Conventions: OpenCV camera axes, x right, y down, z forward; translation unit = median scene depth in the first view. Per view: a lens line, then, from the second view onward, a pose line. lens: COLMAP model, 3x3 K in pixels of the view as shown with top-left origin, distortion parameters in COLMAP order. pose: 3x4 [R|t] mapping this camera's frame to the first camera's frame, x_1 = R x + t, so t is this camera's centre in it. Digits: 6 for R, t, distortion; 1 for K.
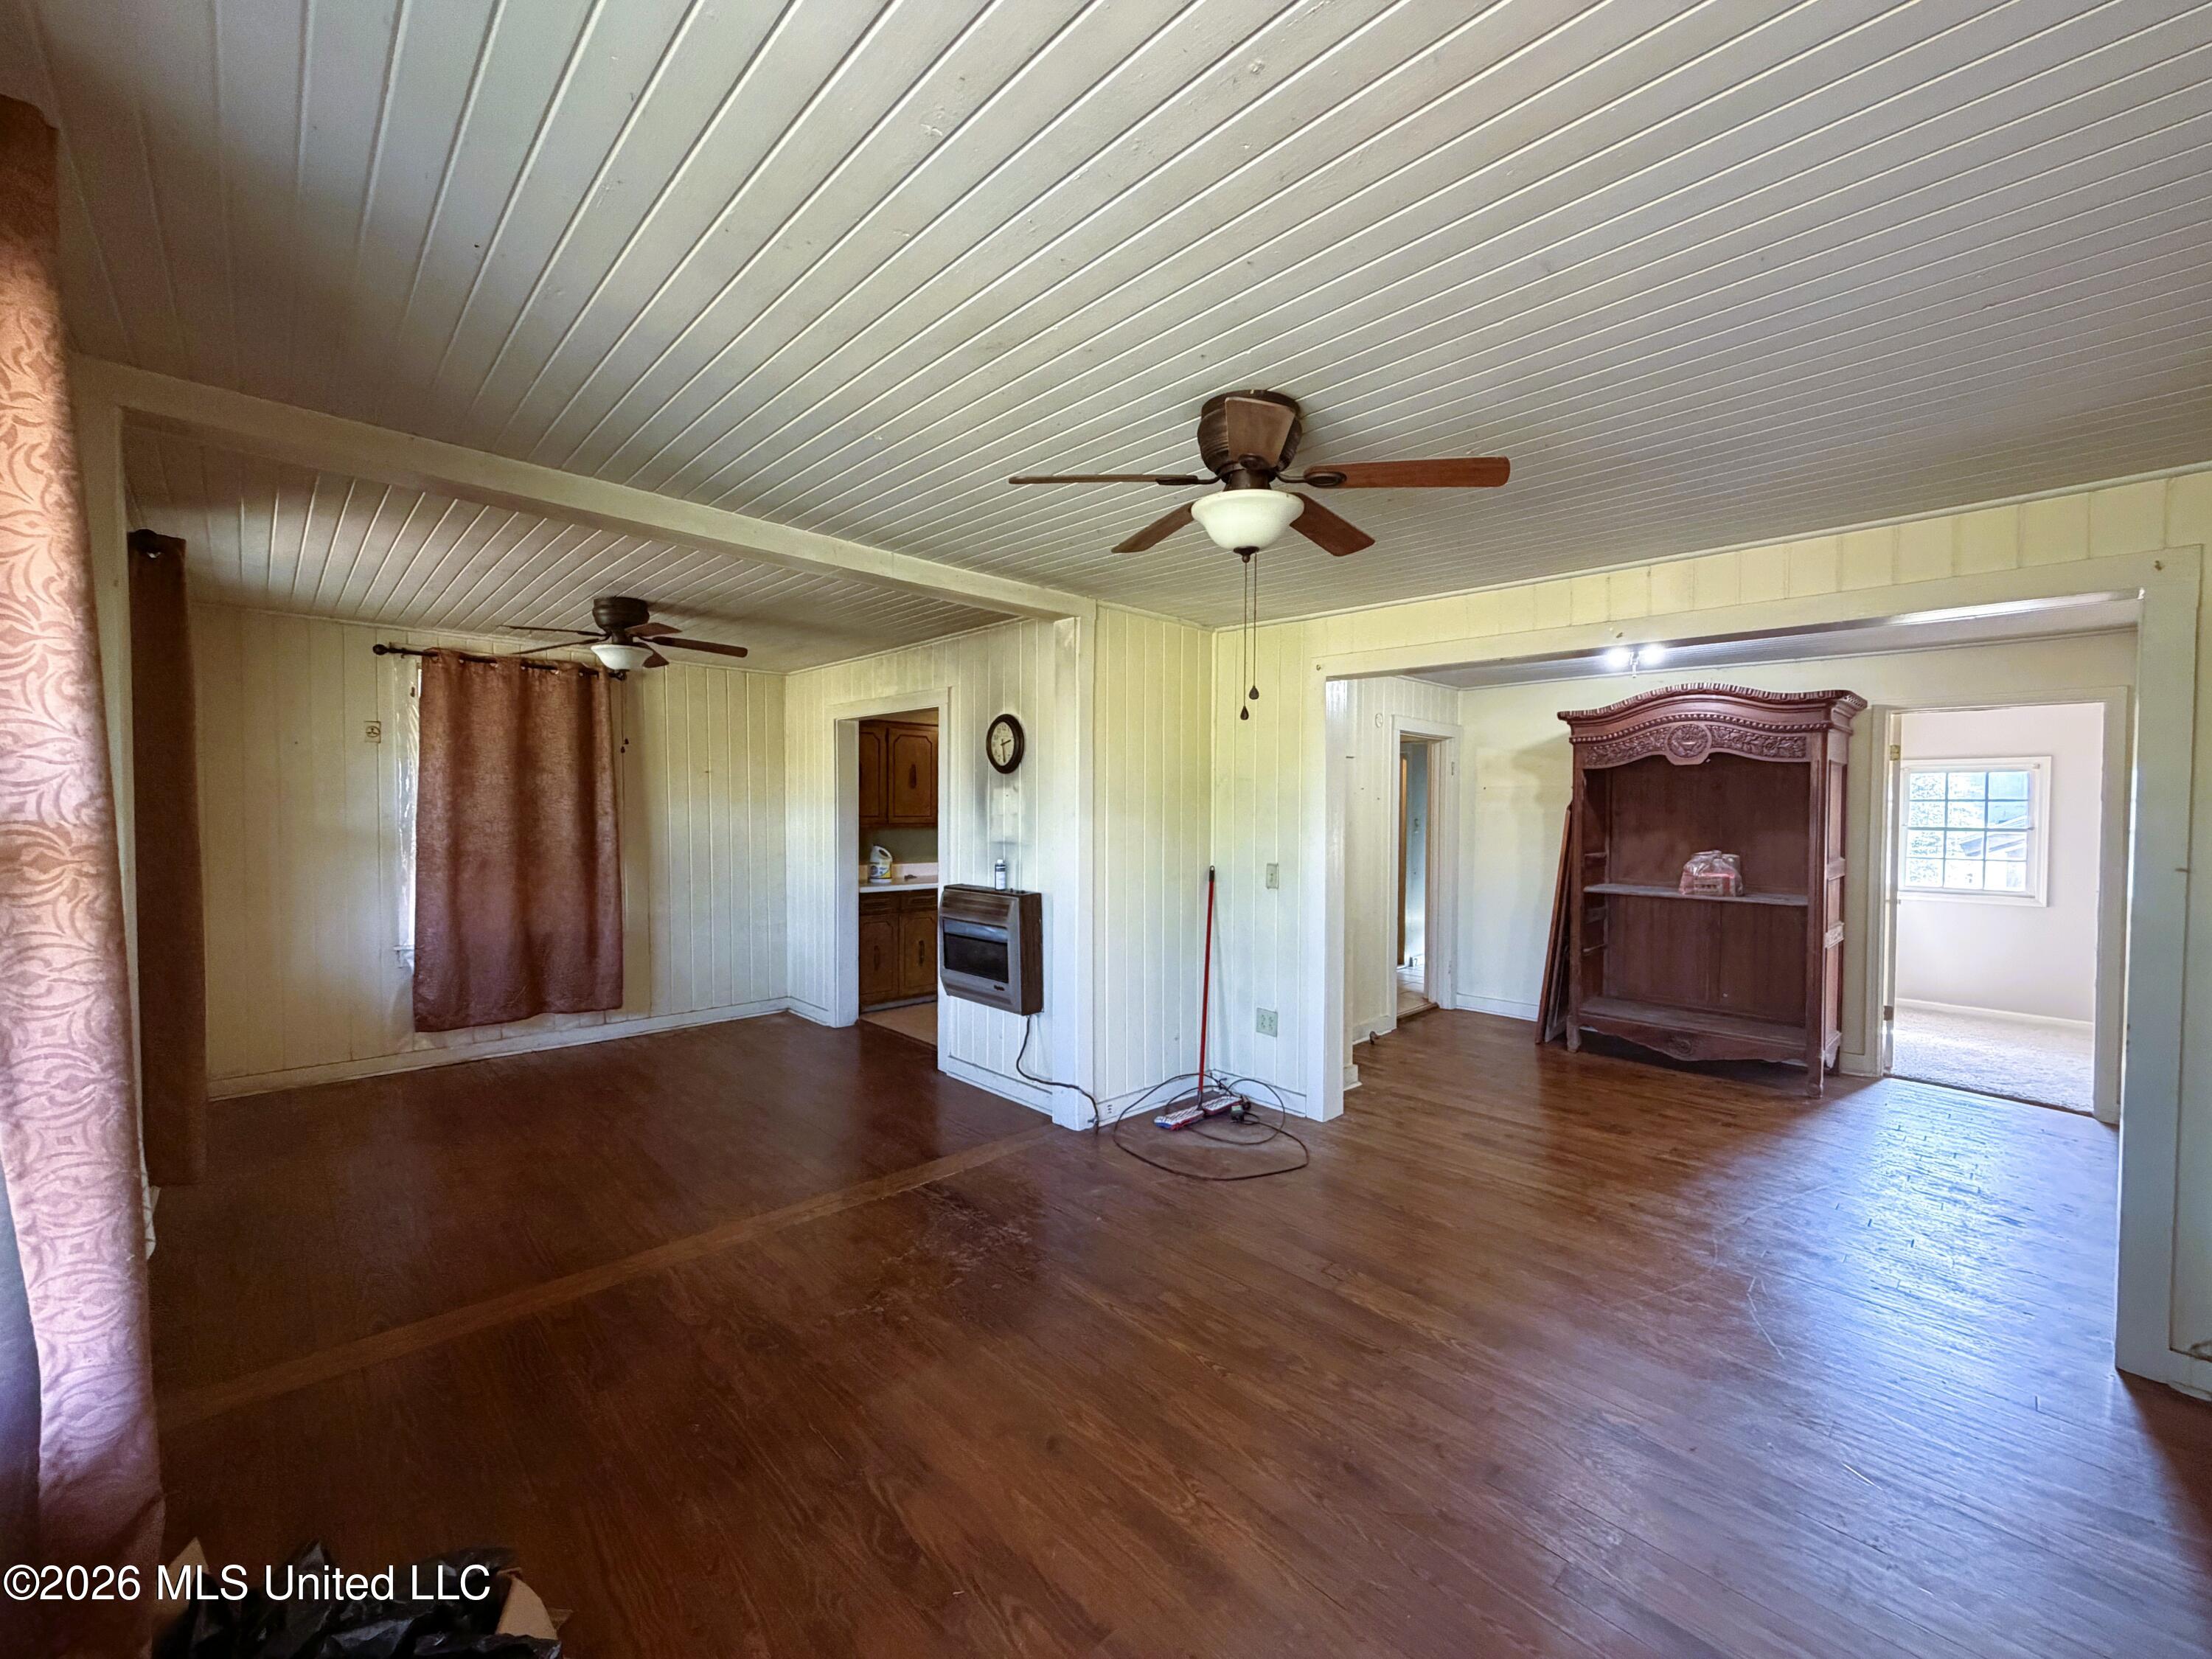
lens RADIAL K [[884.7, 0, 1093.6], [0, 884.7, 827.2], [0, 0, 1]] dist [-0.001547, -0.000878]
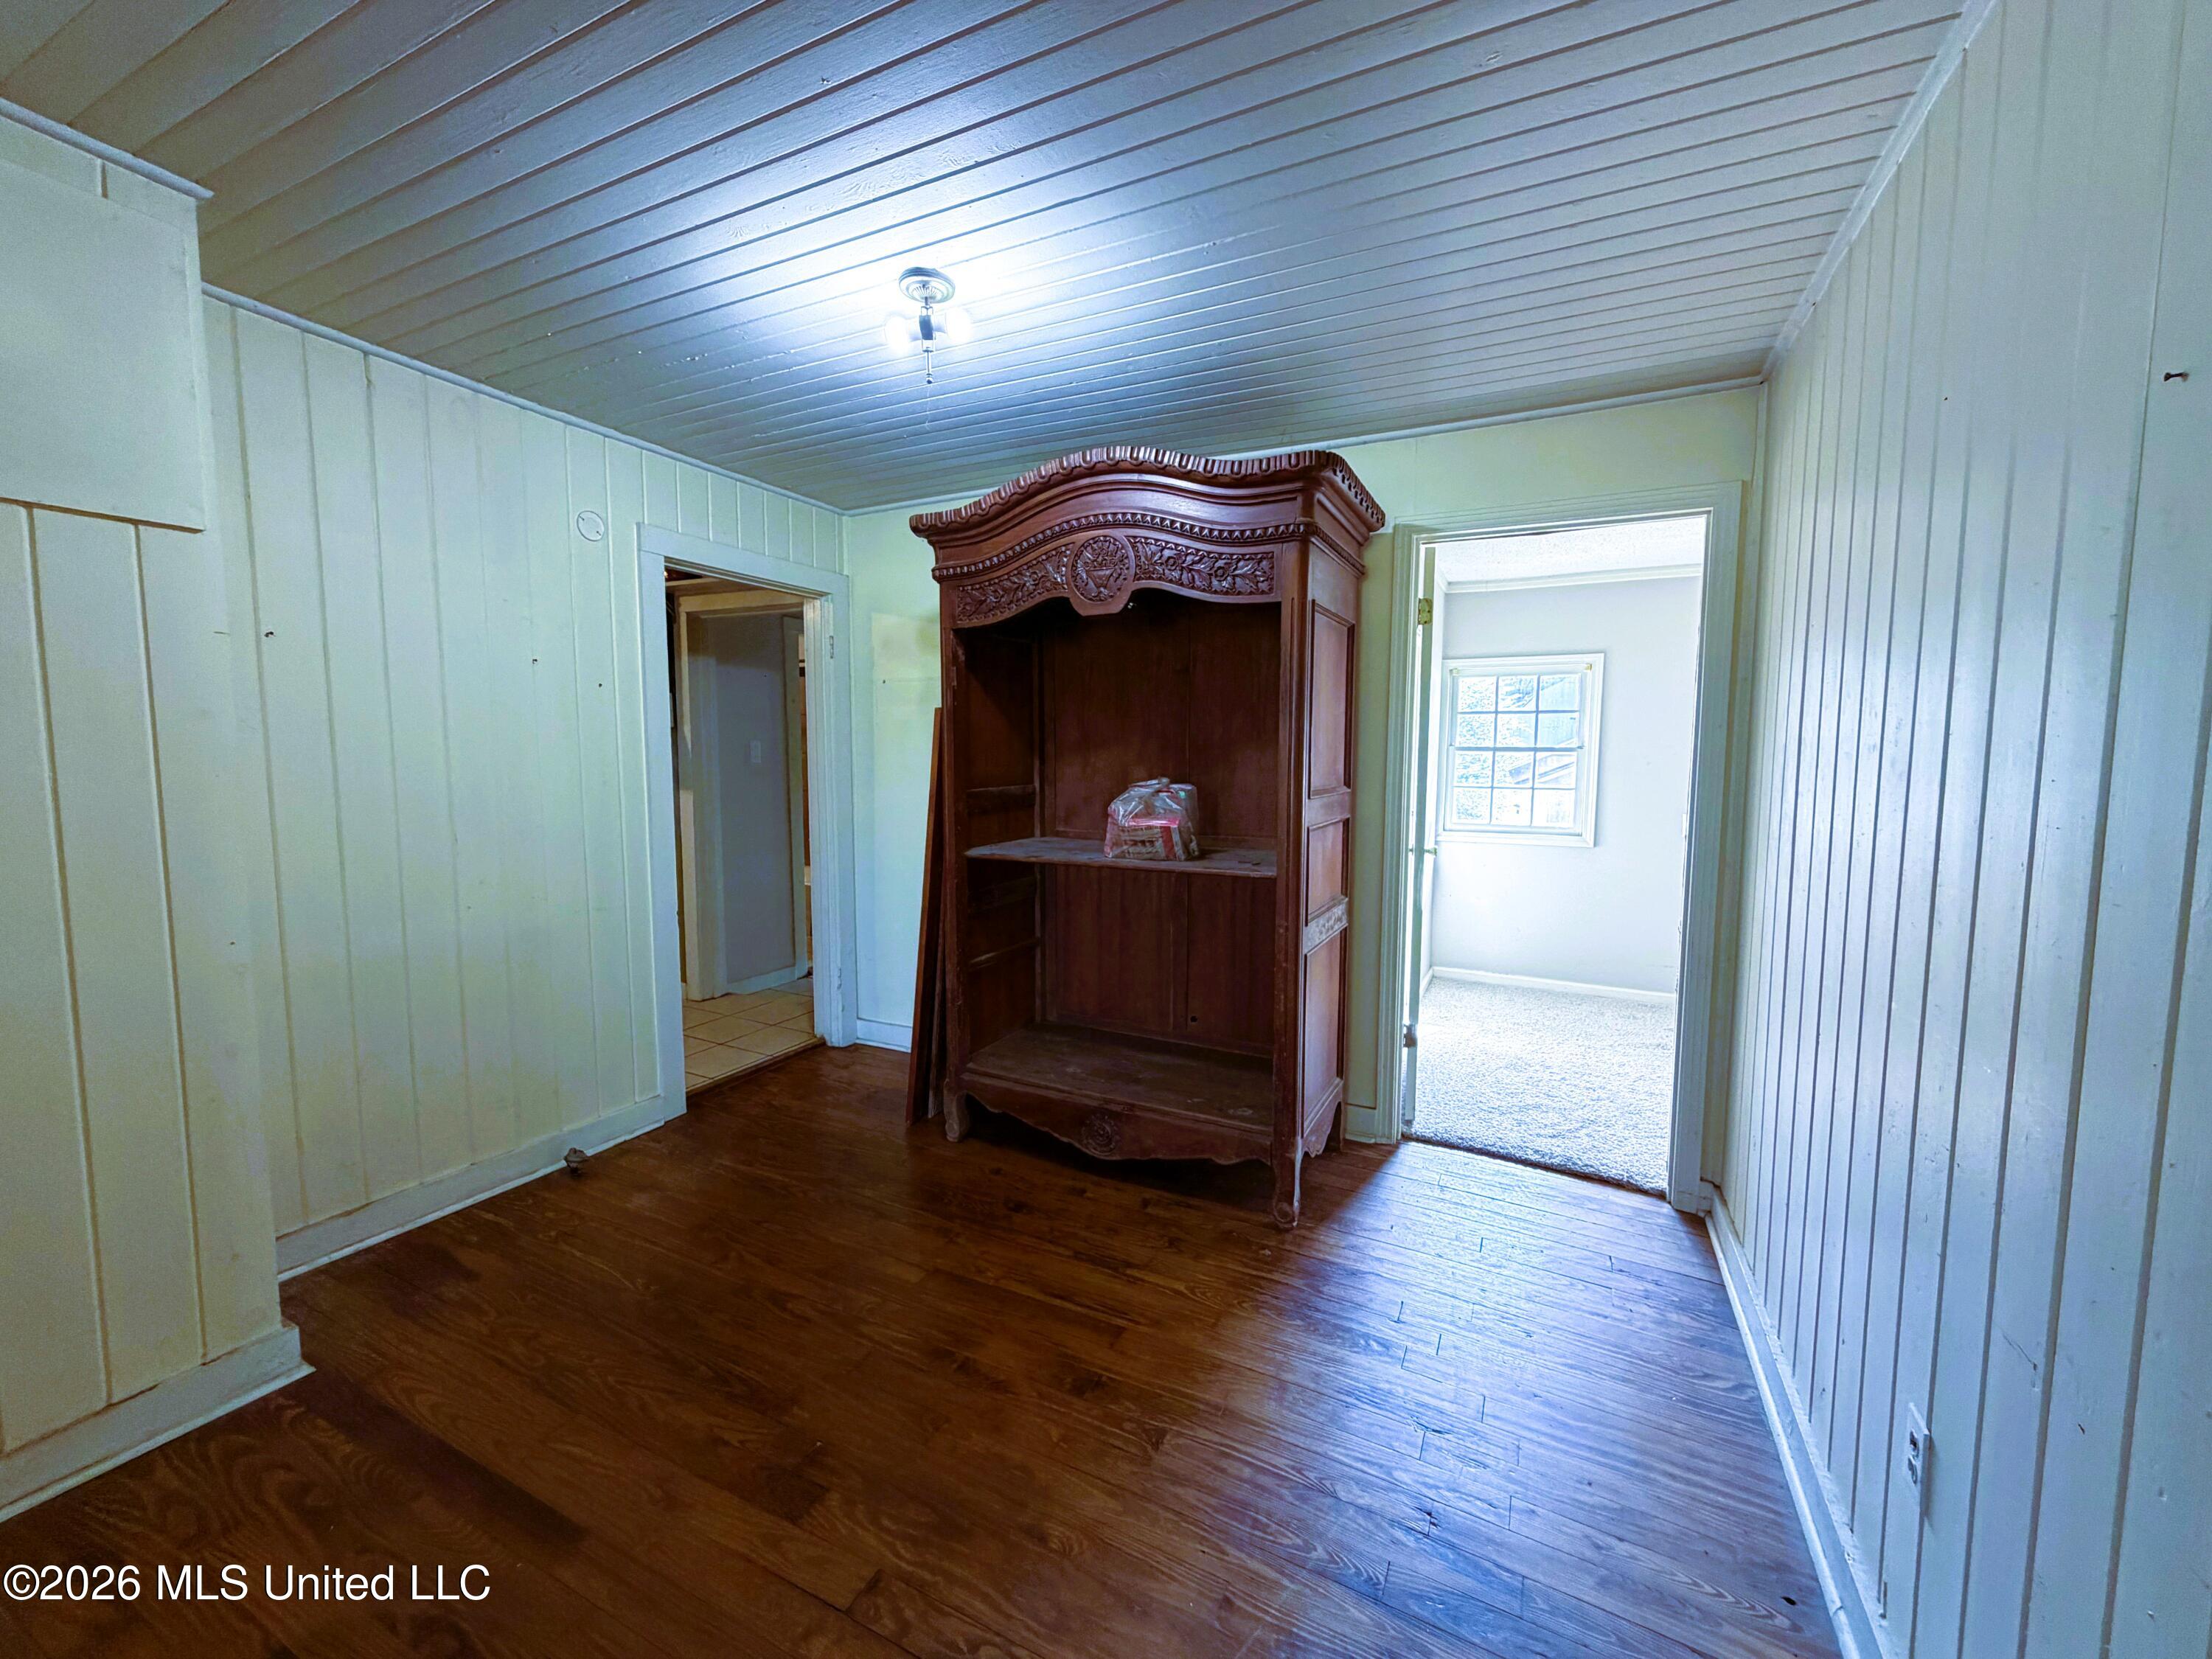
lens RADIAL K [[884.7, 0, 1100.4], [0, 884.7, 827.8], [0, 0, 1]] dist [-0.001547, -0.000878]
pose [[0.941824, -0.028864, 0.334865, 0.489041], [0.006623, 0.997706, 0.067369, 0.020068], [-0.336041, -0.061232, 0.939855, 0.495568]]
